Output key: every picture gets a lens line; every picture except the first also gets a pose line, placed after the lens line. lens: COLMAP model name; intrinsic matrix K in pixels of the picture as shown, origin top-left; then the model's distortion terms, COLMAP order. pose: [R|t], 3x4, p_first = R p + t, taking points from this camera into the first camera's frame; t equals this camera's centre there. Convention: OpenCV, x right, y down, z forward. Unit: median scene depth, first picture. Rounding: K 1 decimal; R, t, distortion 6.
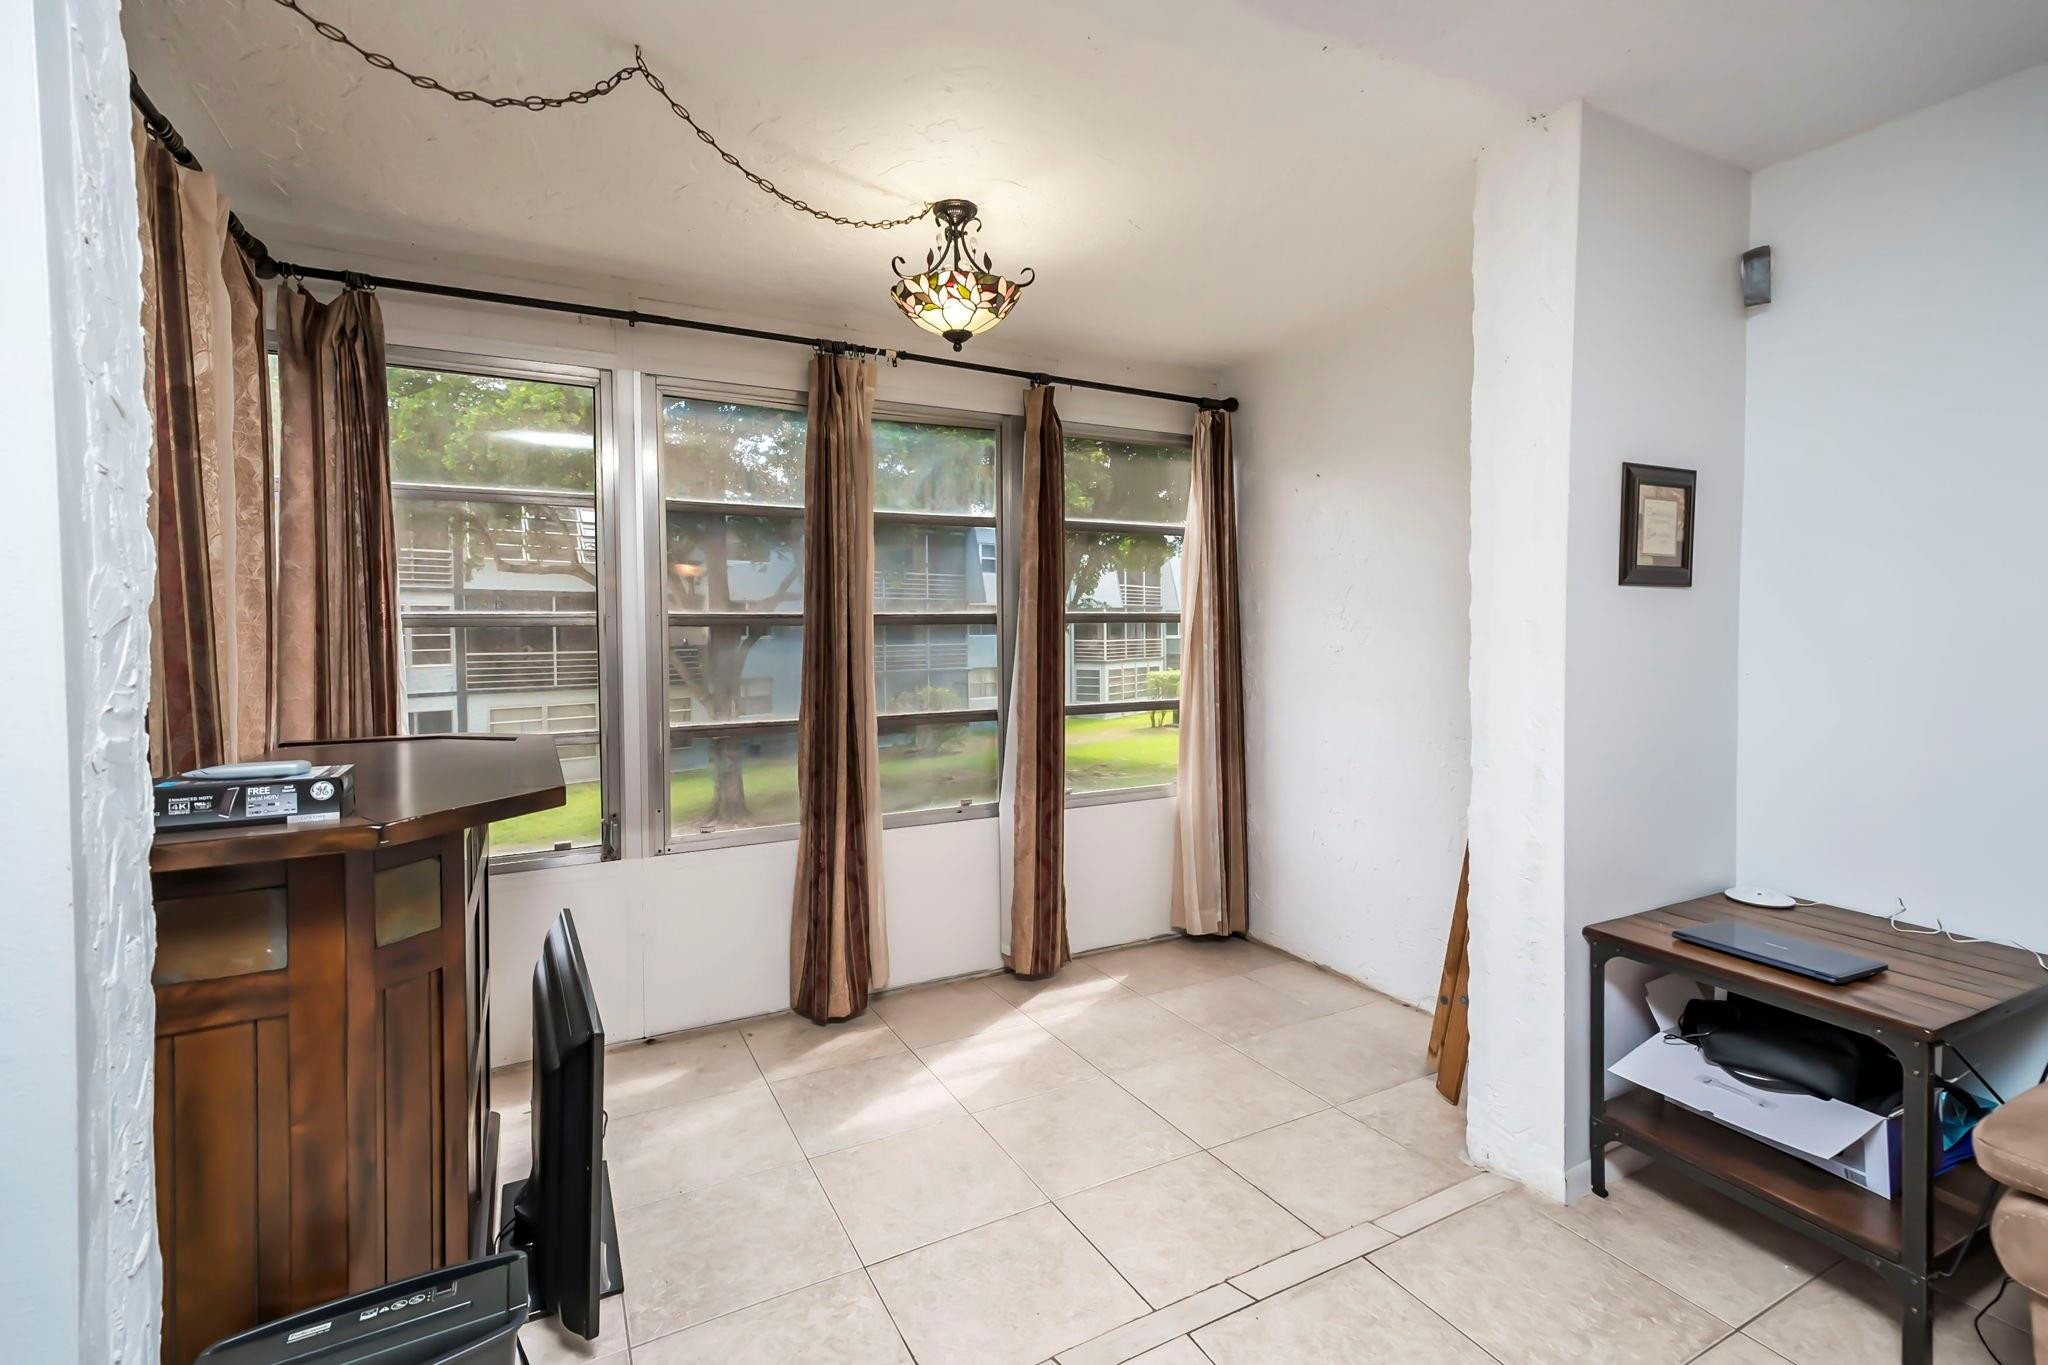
lens RADIAL K [[925.9, 0, 1024.4], [0, 925.9, 643.7], [0, 0, 1]] dist [0.018672, 0.000160]
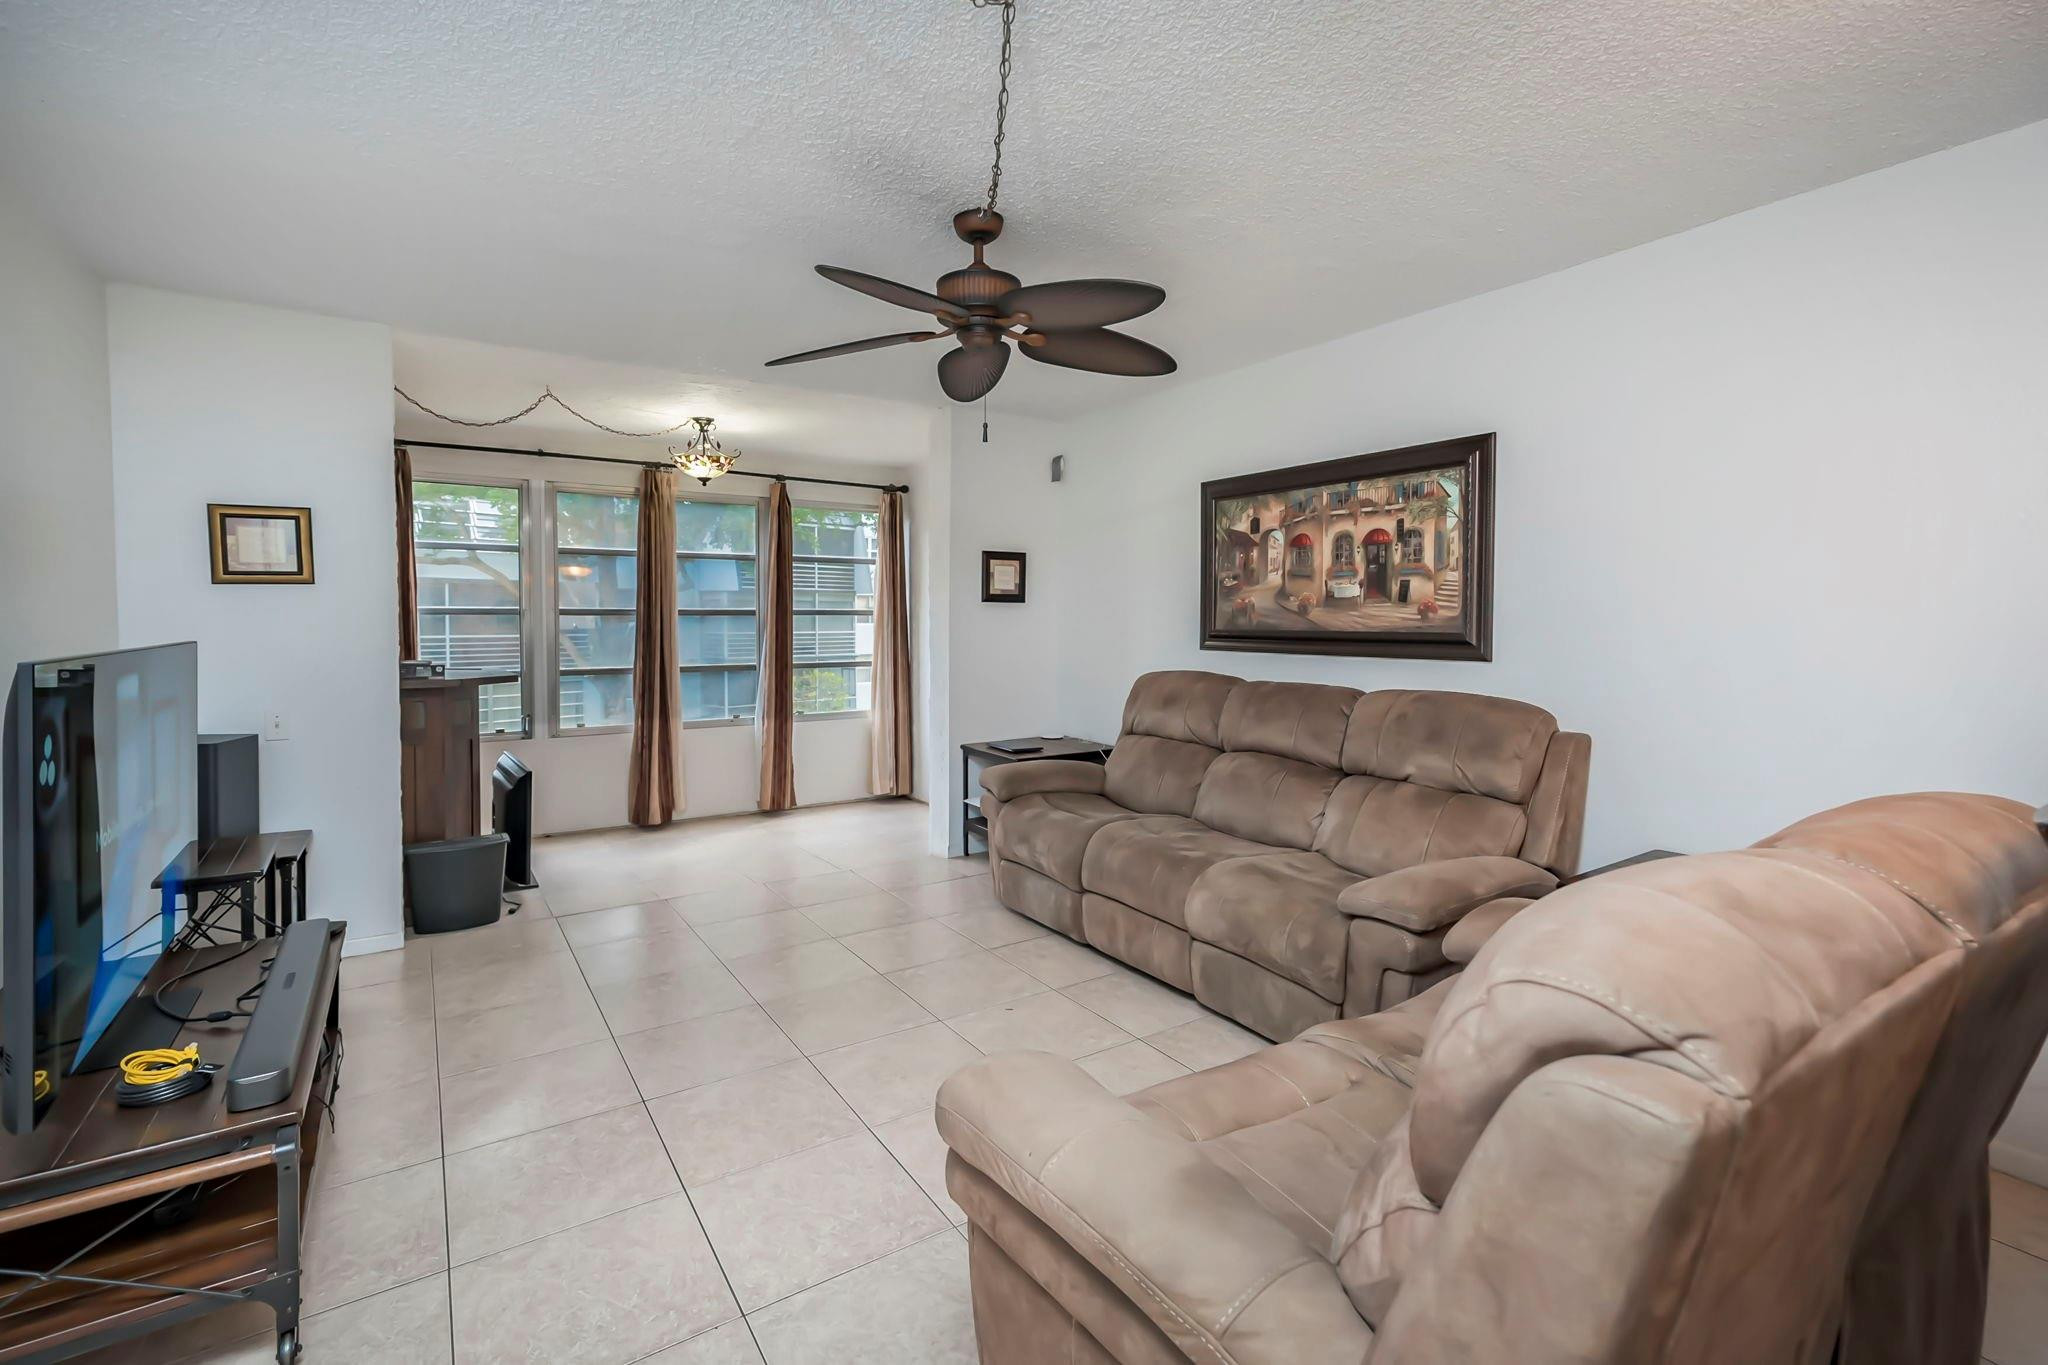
lens RADIAL K [[925.9, 0, 1024.4], [0, 925.9, 643.7], [0, 0, 1]] dist [0.018672, 0.000160]
pose [[0.994968, 0.007201, 0.099938, 0.349374], [-0.008164, 0.999924, 0.009227, 0.013840], [-0.099864, -0.009997, 0.994951, -0.926711]]
